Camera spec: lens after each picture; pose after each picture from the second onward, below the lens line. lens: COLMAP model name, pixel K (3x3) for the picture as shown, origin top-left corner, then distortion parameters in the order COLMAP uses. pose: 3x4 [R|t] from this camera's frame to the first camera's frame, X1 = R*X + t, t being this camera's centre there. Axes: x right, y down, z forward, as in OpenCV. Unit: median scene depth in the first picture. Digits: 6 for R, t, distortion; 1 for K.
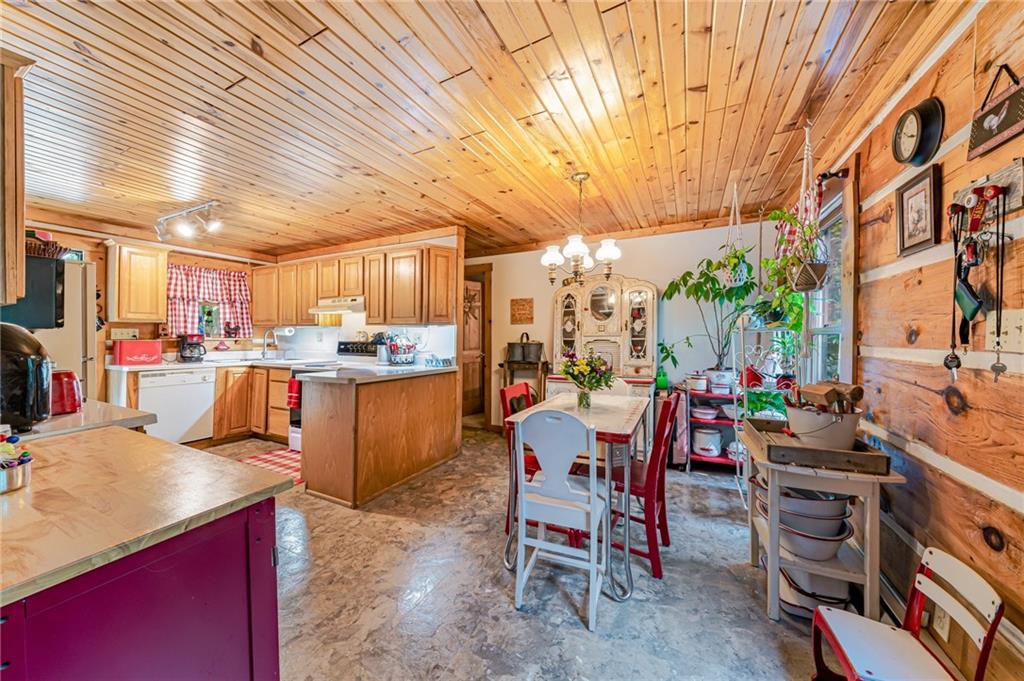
lens RADIAL K [[361.9, 0, 510.1], [0, 361.9, 352.4], [0, 0, 1]] dist [-0.006626, -0.000060]
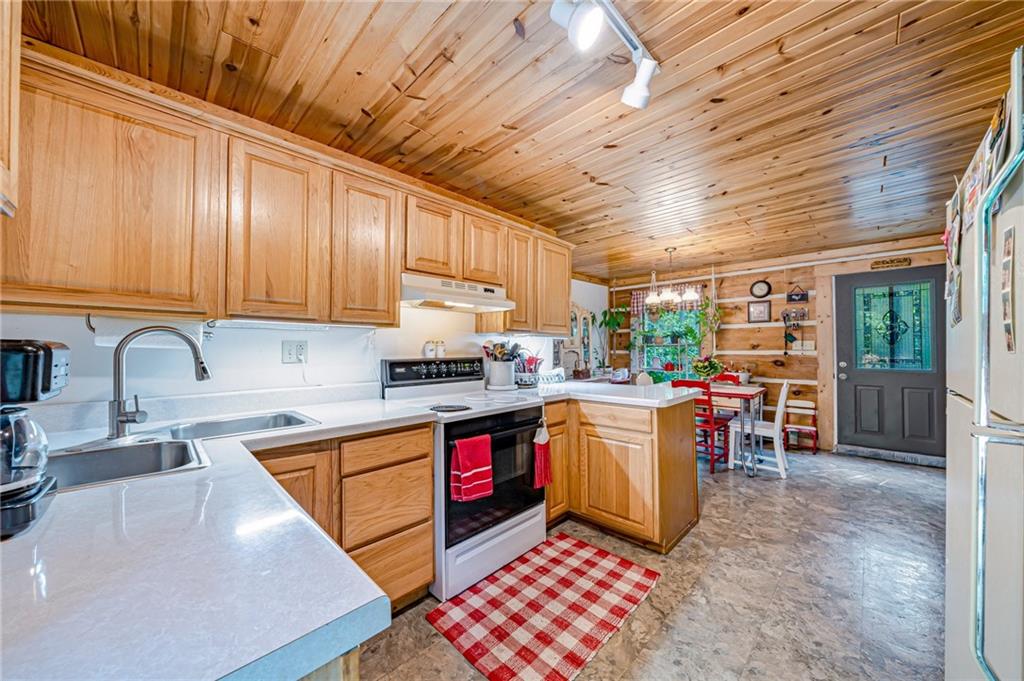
lens RADIAL K [[352.7, 0, 510.1], [0, 352.7, 359.3], [0, 0, 1]] dist [-0.001101, -0.000023]
pose [[0.309288, -0.034860, 0.950329, -0.993596], [0.047563, 0.998644, 0.021152, -0.038296], [-0.949778, 0.038659, 0.310527, 0.777297]]
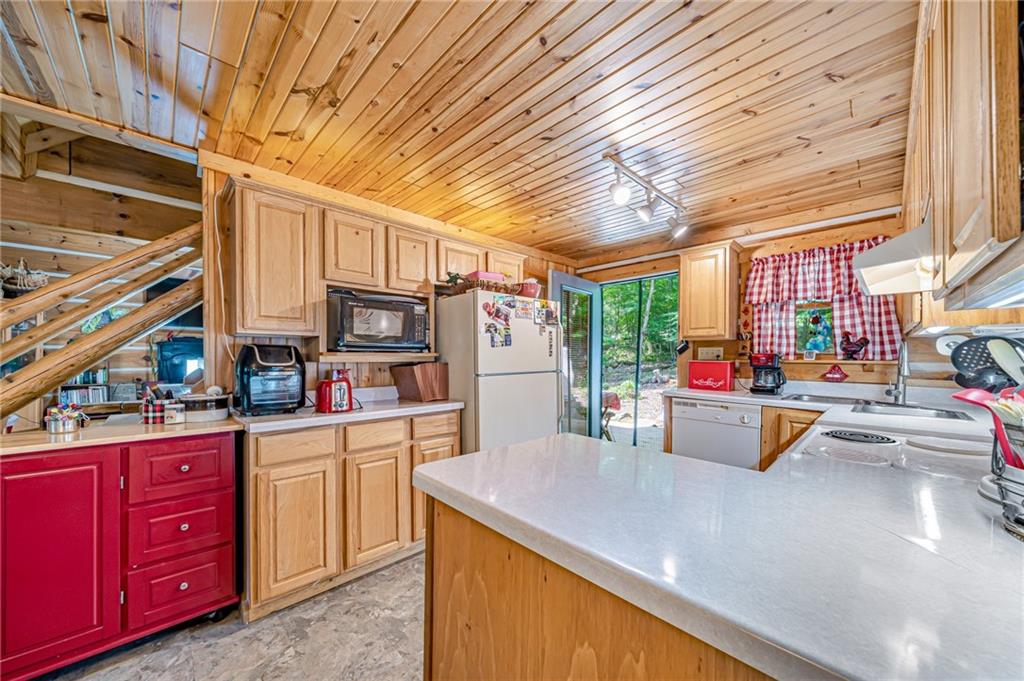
lens RADIAL K [[361.9, 0, 510.1], [0, 361.9, 352.4], [0, 0, 1]] dist [-0.006626, -0.000060]
pose [[-0.330157, -0.012135, -0.943848, -0.076431], [-0.047048, 0.998886, 0.003615, -0.033033], [0.942753, 0.045599, -0.330360, 0.786667]]
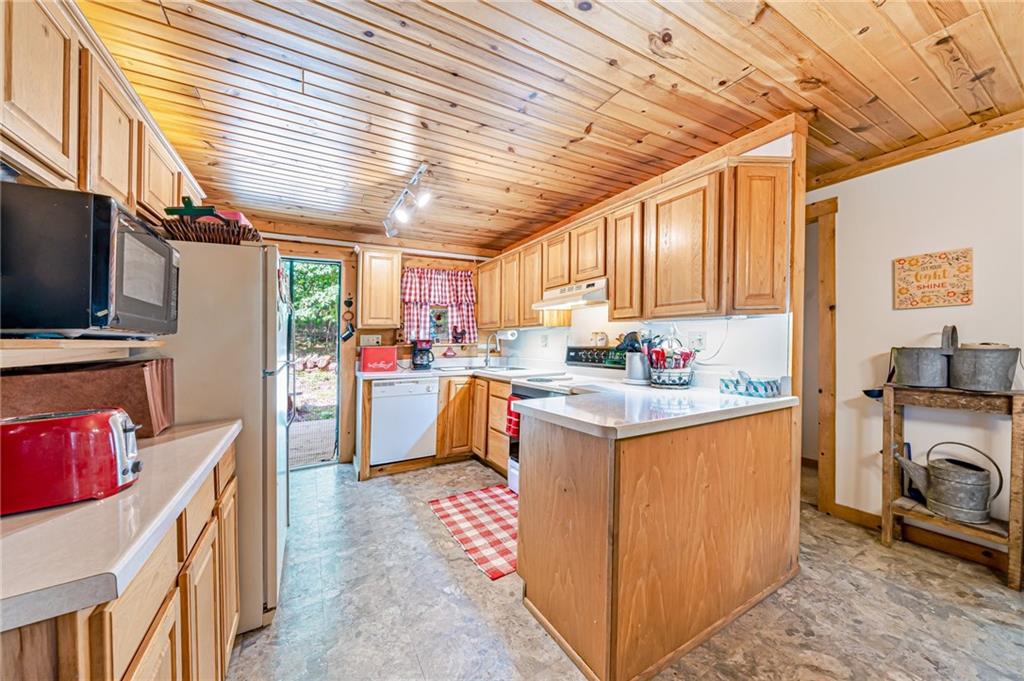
lens RADIAL K [[367.4, 0, 498.6], [0, 367.4, 341.8], [0, 0, 1]] dist [-0.000914, -0.000027]
pose [[0.822466, -0.012375, -0.568680, -0.182809], [-0.010078, 0.999289, -0.036320, -0.012786], [0.568725, 0.035603, 0.821757, 0.338277]]
